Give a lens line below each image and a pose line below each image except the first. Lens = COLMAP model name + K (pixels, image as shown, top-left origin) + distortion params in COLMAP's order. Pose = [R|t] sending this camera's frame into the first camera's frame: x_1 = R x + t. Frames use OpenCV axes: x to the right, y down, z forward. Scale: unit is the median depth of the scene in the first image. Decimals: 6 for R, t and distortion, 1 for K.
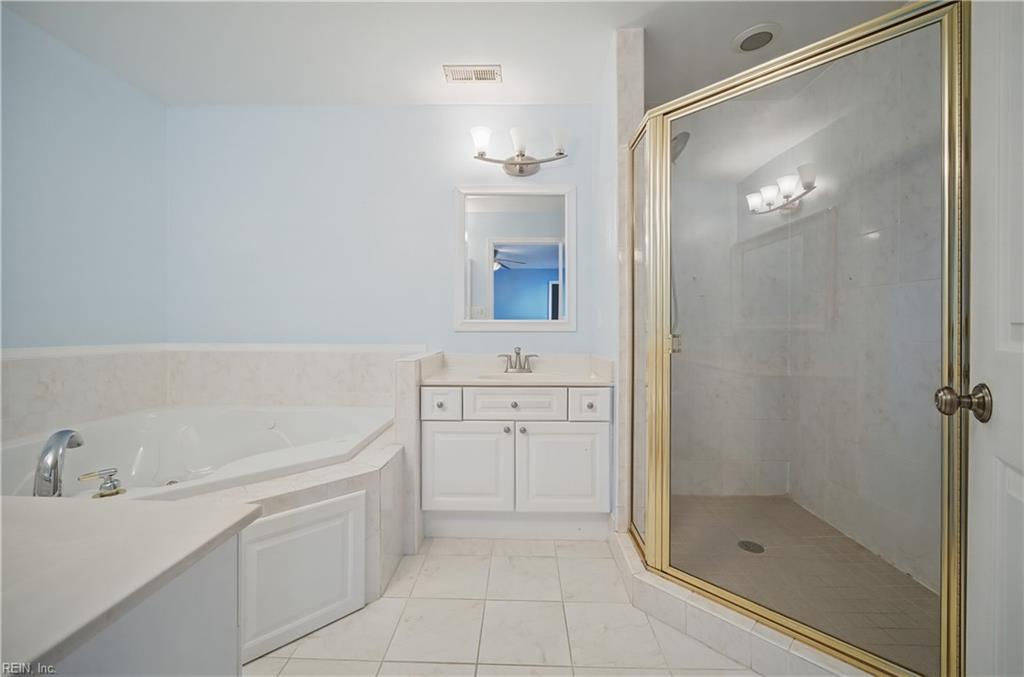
lens RADIAL K [[408.9, 0, 510.7], [0, 408.9, 332.7], [0, 0, 1]] dist [-0.002930, -0.000505]
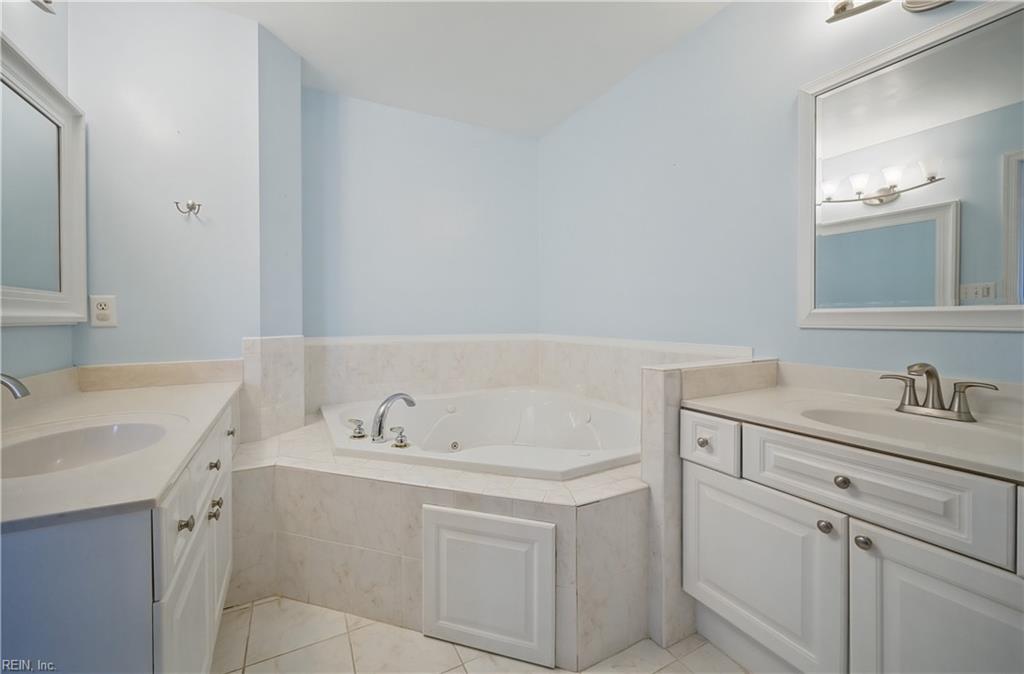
lens RADIAL K [[411.1, 0, 509.8], [0, 411.1, 325.6], [0, 0, 1]] dist [-0.000586, 0.000533]
pose [[0.485382, 0.008846, -0.874258, 0.241536], [-0.006912, 0.999956, 0.006281, -0.009657], [0.874275, 0.002995, 0.485422, 0.413260]]
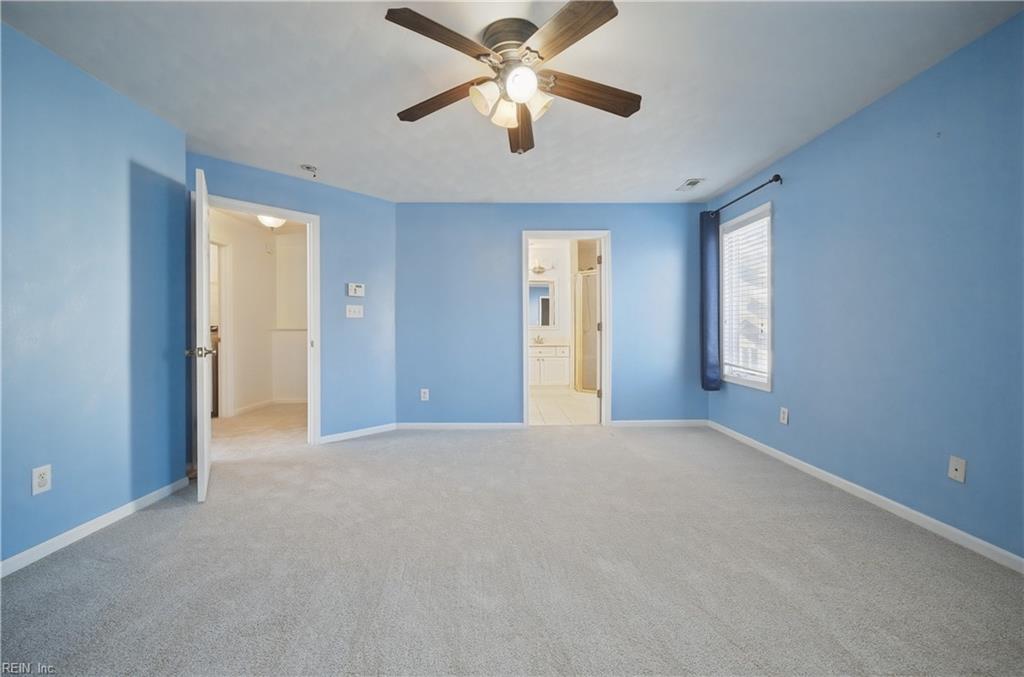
lens RADIAL K [[408.9, 0, 510.7], [0, 408.9, 332.7], [0, 0, 1]] dist [-0.002930, -0.000505]
pose [[0.999487, -0.005881, 0.031486, -0.331772], [0.006324, 0.999882, -0.013999, 0.065042], [-0.031400, 0.014190, 0.999406, -2.301432]]
